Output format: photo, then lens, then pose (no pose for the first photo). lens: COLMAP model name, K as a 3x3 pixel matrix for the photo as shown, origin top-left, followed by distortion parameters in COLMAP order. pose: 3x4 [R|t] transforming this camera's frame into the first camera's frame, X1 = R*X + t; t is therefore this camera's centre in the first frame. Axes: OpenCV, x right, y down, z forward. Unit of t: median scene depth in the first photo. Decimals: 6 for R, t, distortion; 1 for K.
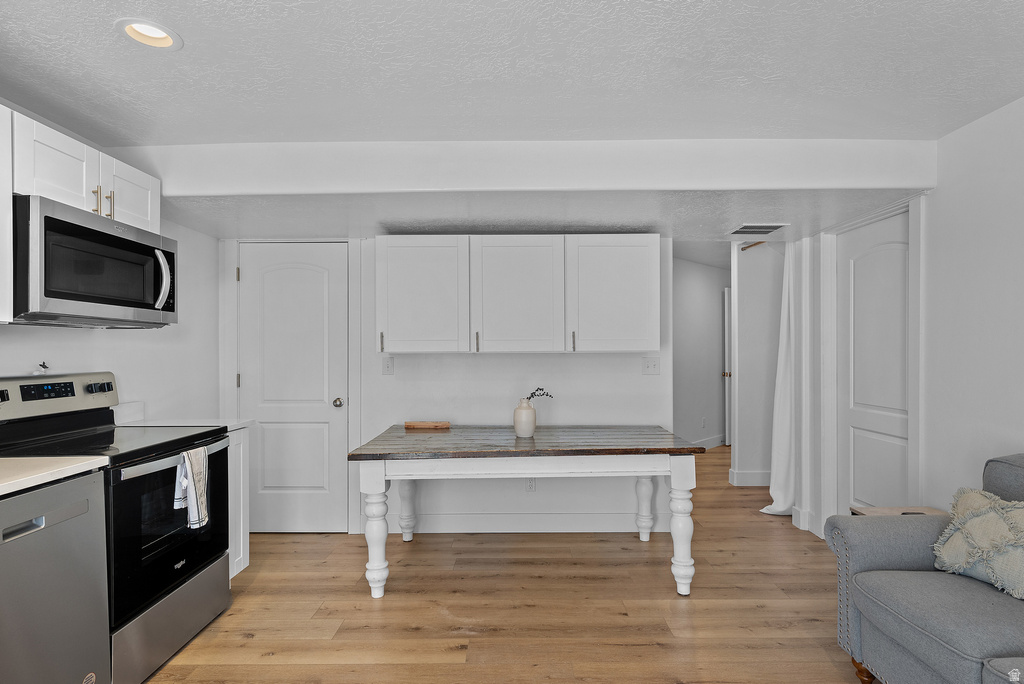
lens RADIAL K [[539.3, 0, 513.7], [0, 539.3, 349.4], [0, 0, 1]] dist [0.005974, 0.000753]
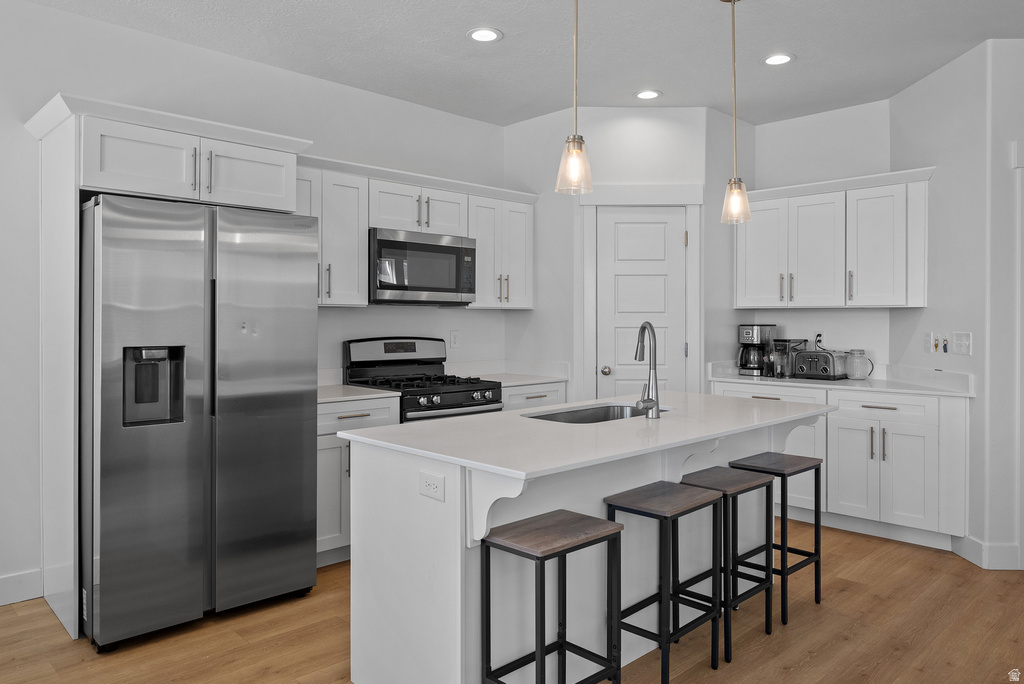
lens RADIAL K [[710.5, 0, 508.2], [0, 710.5, 321.6], [0, 0, 1]] dist [-0.007500, 0.001592]
pose [[0.702047, 0.013173, -0.712008, 0.648810], [-0.003994, 0.999886, 0.014561, -0.022888], [0.712119, -0.007378, 0.702020, -0.161126]]
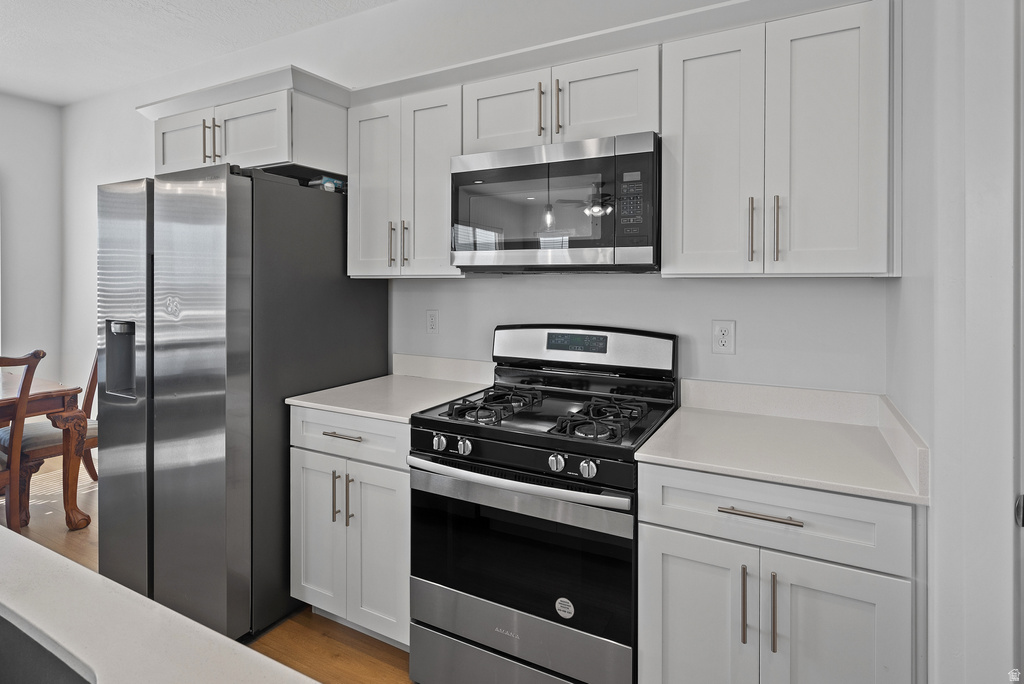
lens RADIAL K [[536.9, 0, 518.5], [0, 536.9, 285.2], [0, 0, 1]] dist [0.003290, 0.000212]
pose [[-0.463174, 0.016733, -0.886110, 0.006329], [0.008052, 0.999860, 0.014672, -0.030893], [0.886231, -0.000340, -0.463244, 1.100367]]
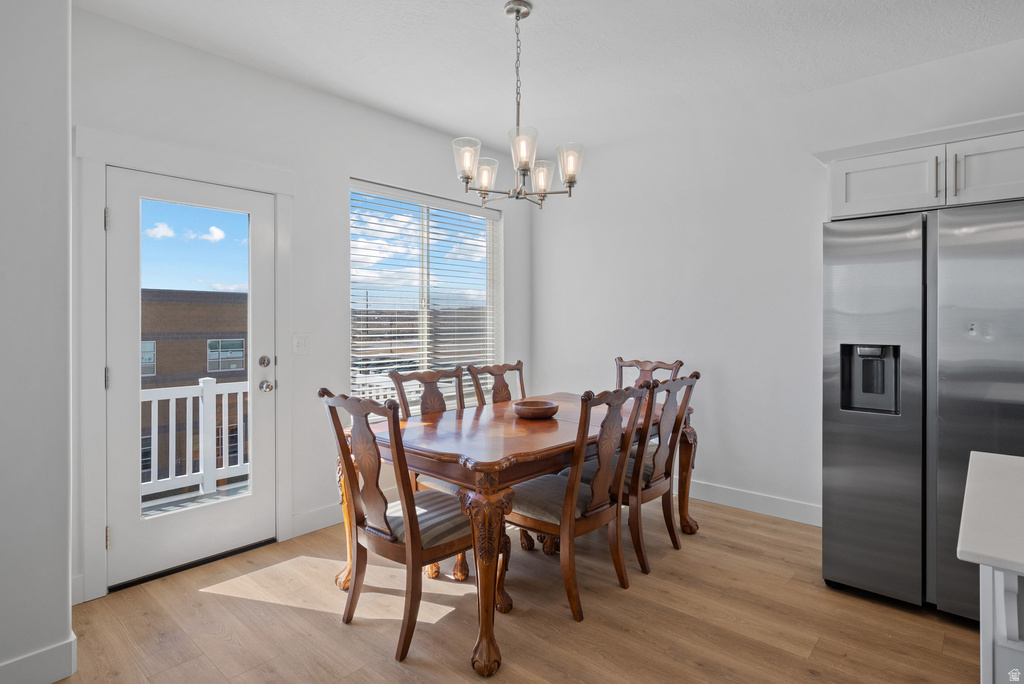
lens RADIAL K [[539.3, 0, 517.9], [0, 539.3, 320.3], [0, 0, 1]] dist [0.005974, 0.000753]
pose [[-0.646824, 0.007919, -0.762599, 0.630213], [0.012413, 0.999923, -0.000145, -0.017787], [0.762539, -0.009560, -0.646872, 0.332162]]
